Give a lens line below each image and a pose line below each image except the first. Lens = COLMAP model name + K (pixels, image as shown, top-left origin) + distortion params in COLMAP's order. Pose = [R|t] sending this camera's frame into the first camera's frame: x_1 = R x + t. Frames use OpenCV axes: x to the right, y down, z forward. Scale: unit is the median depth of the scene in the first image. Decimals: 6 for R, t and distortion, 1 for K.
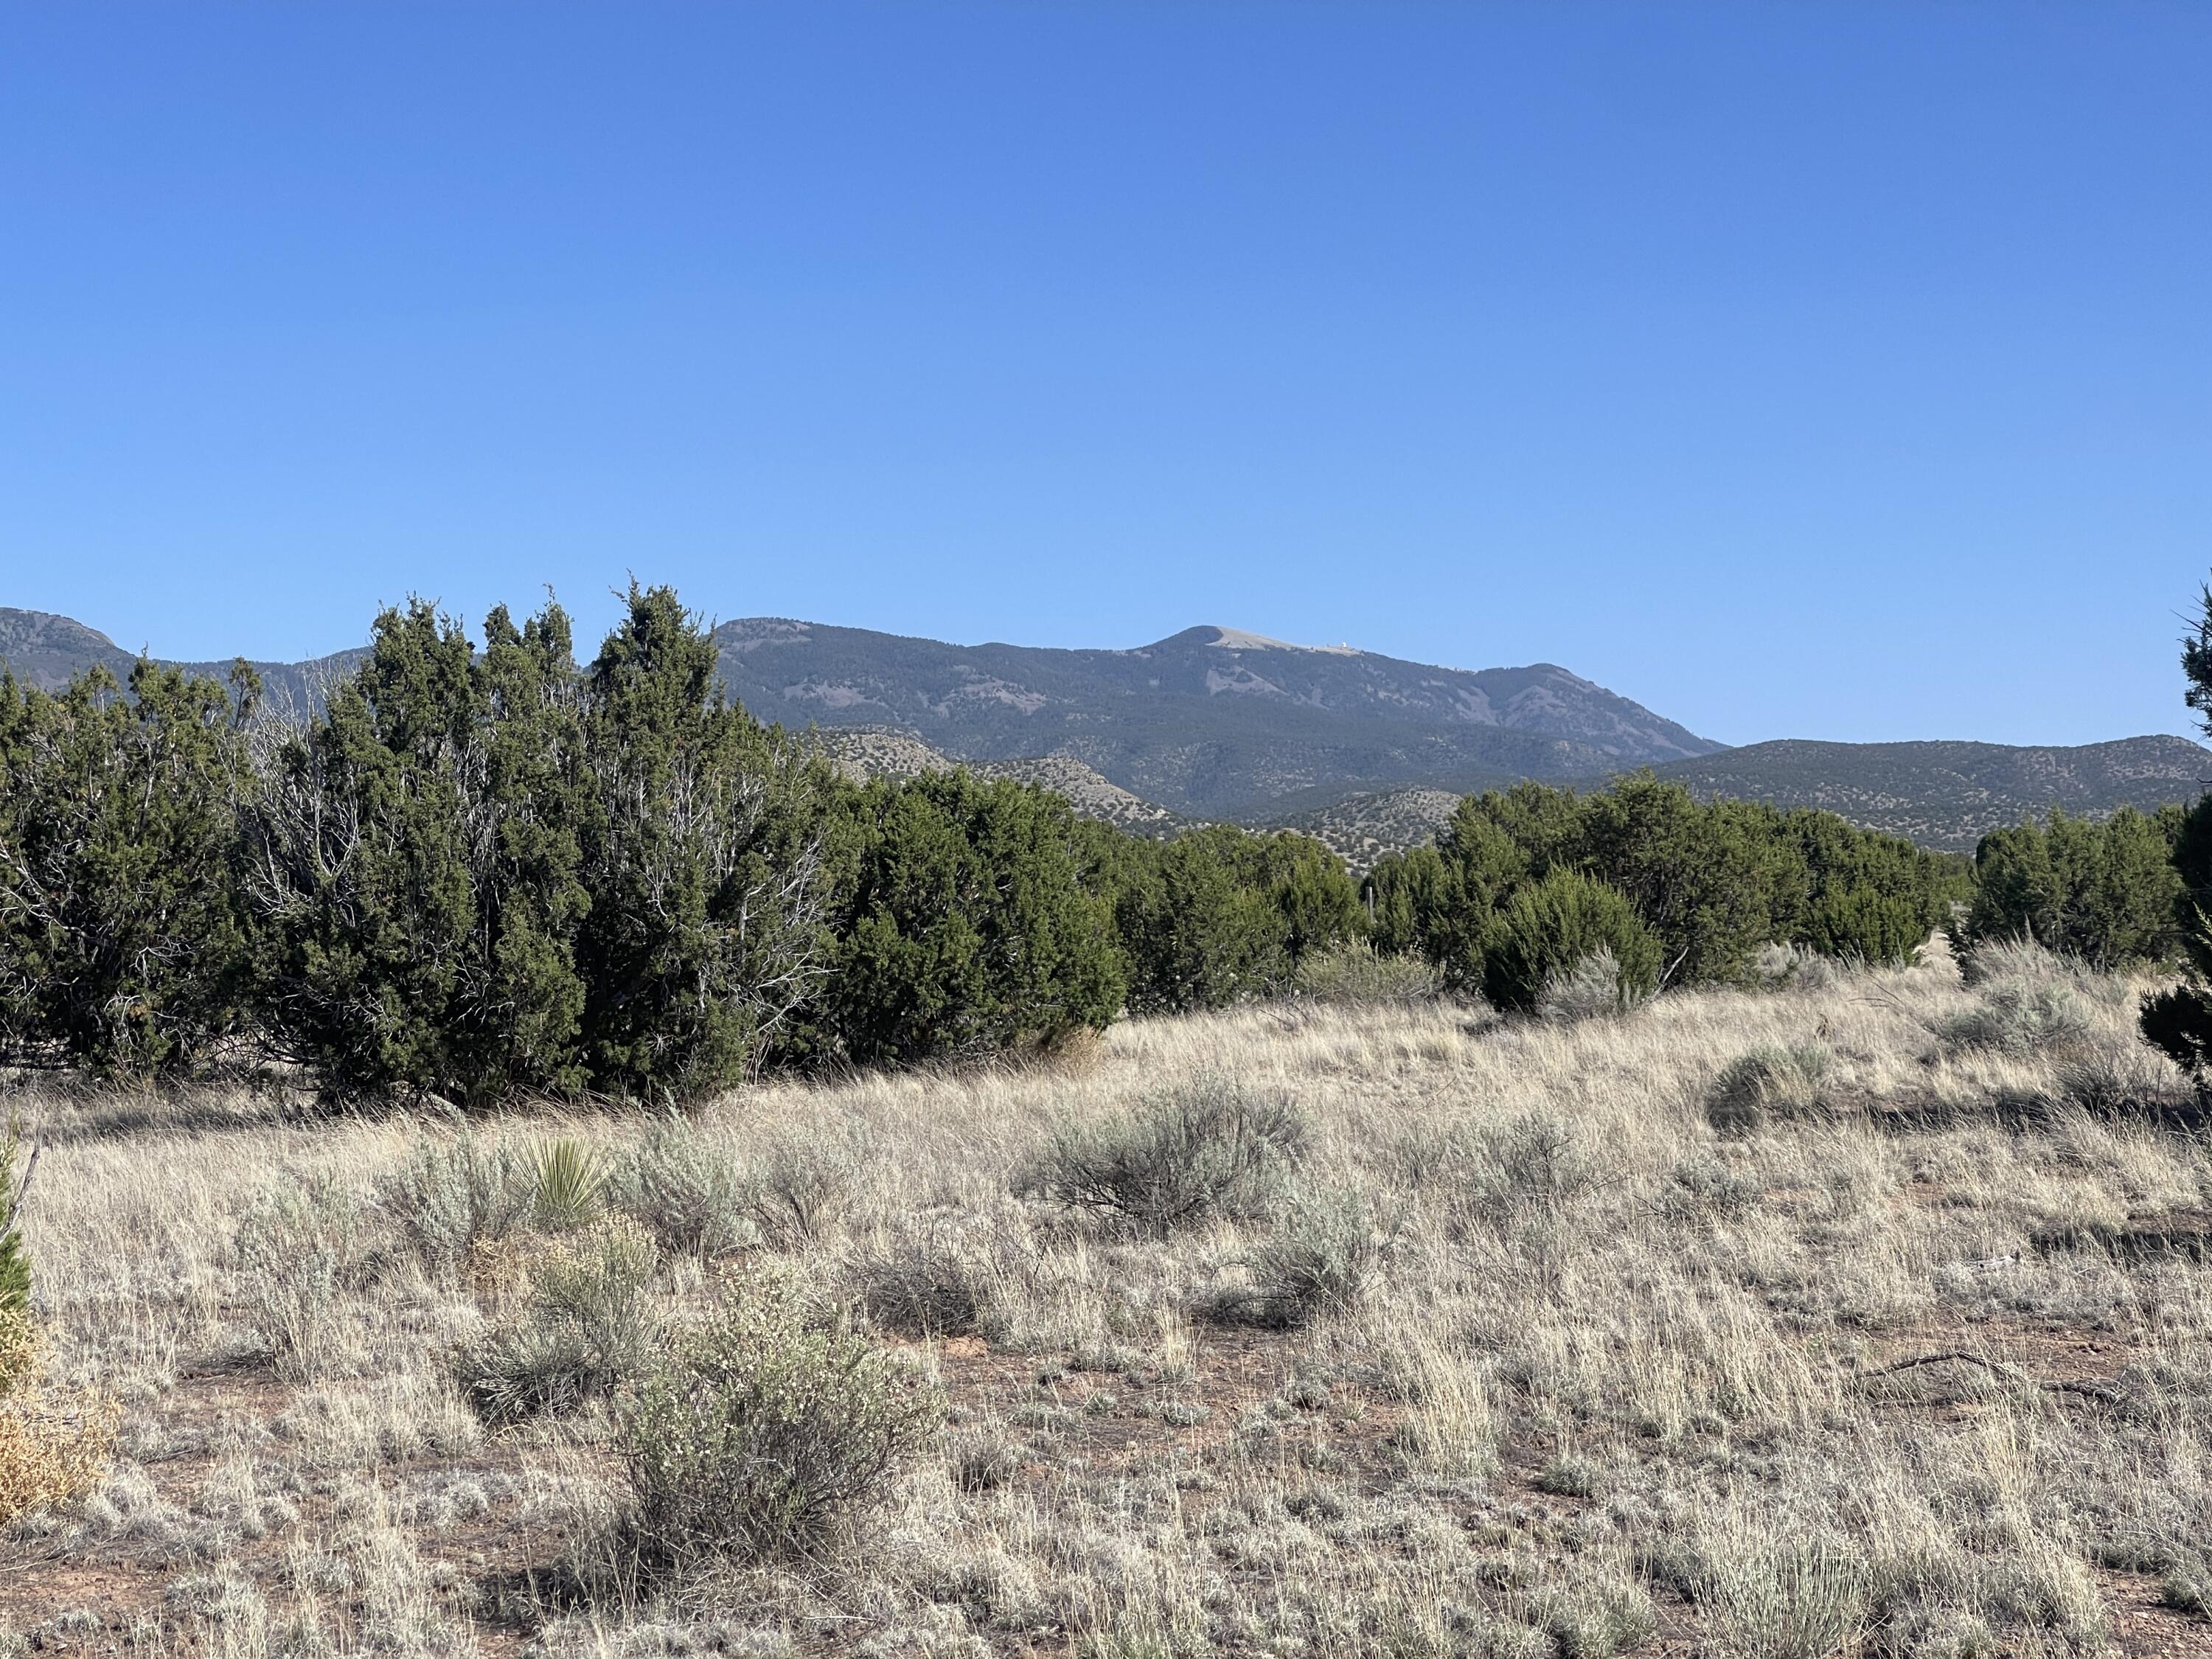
lens RADIAL K [[3753.2, 0, 1106.0], [0, 3753.2, 829.5], [0, 0, 1]] dist [0.003643, 1.302149]
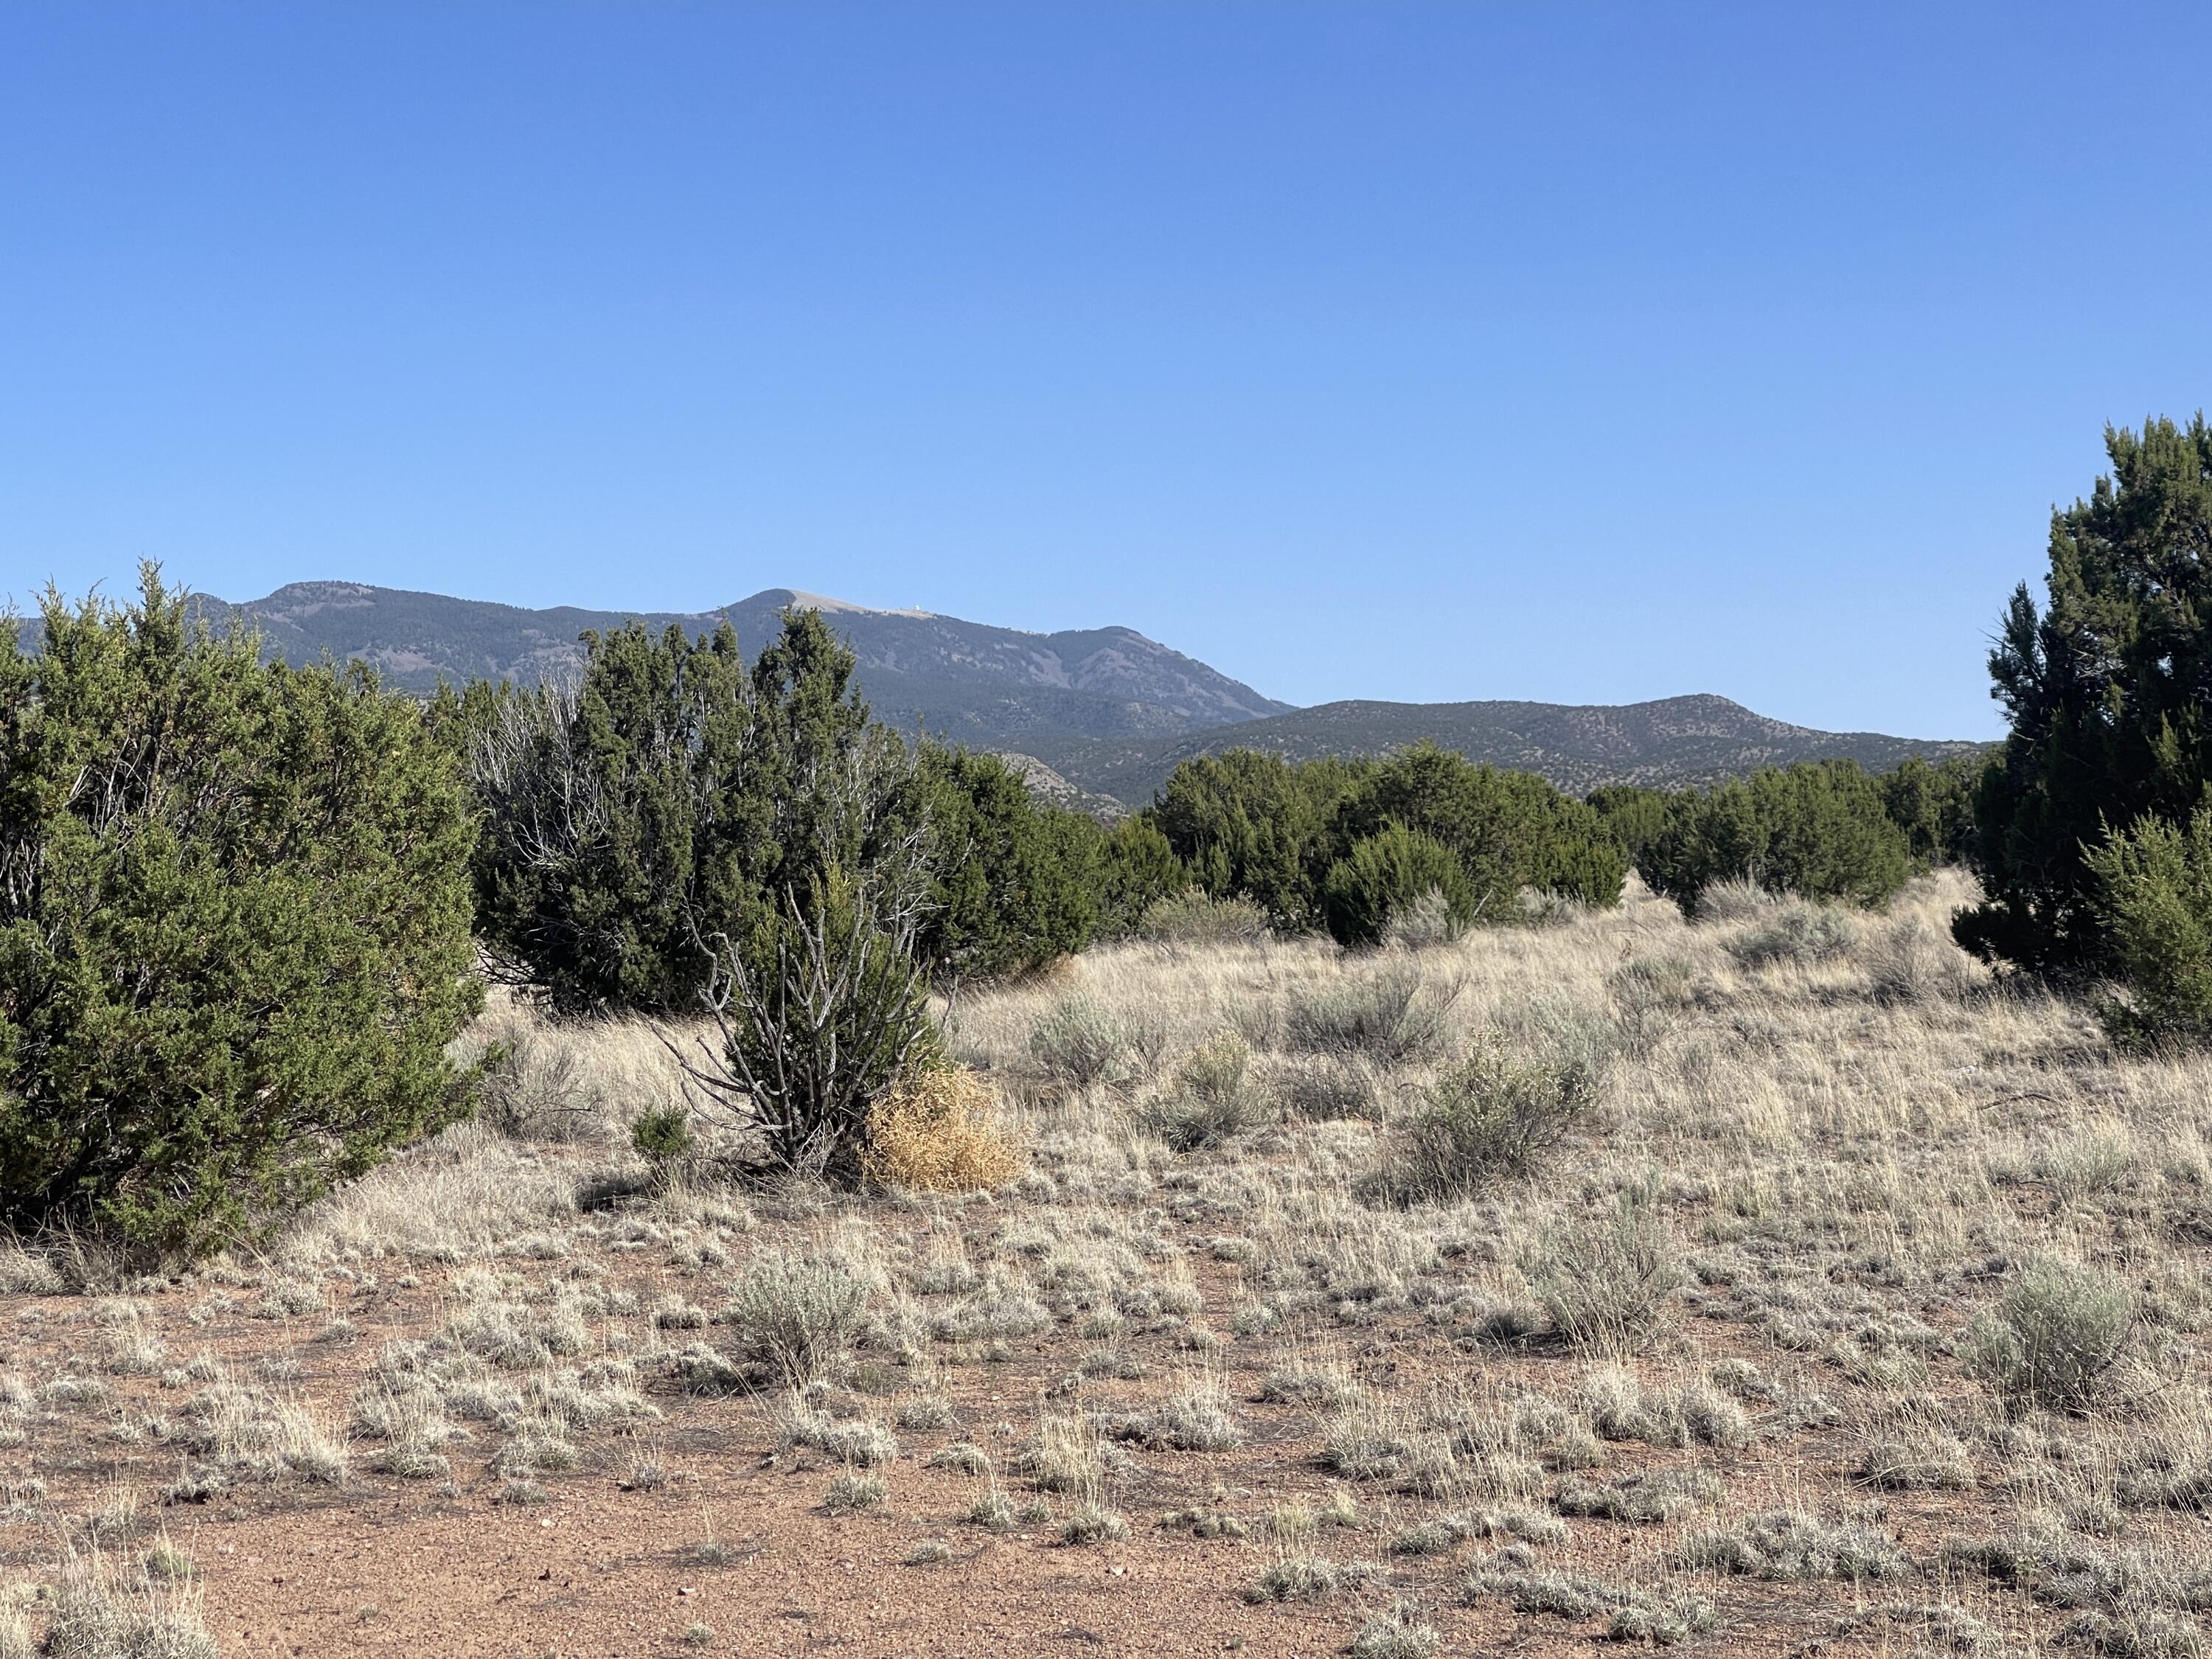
lens RADIAL K [[3753.2, 0, 1106.0], [0, 3753.2, 829.5], [0, 0, 1]] dist [0.003643, 1.302149]
pose [[0.993485, -0.009465, 0.113566, -0.109886], [0.008348, 0.999912, 0.010303, -0.000978], [-0.113653, -0.009288, 0.993477, -0.188151]]
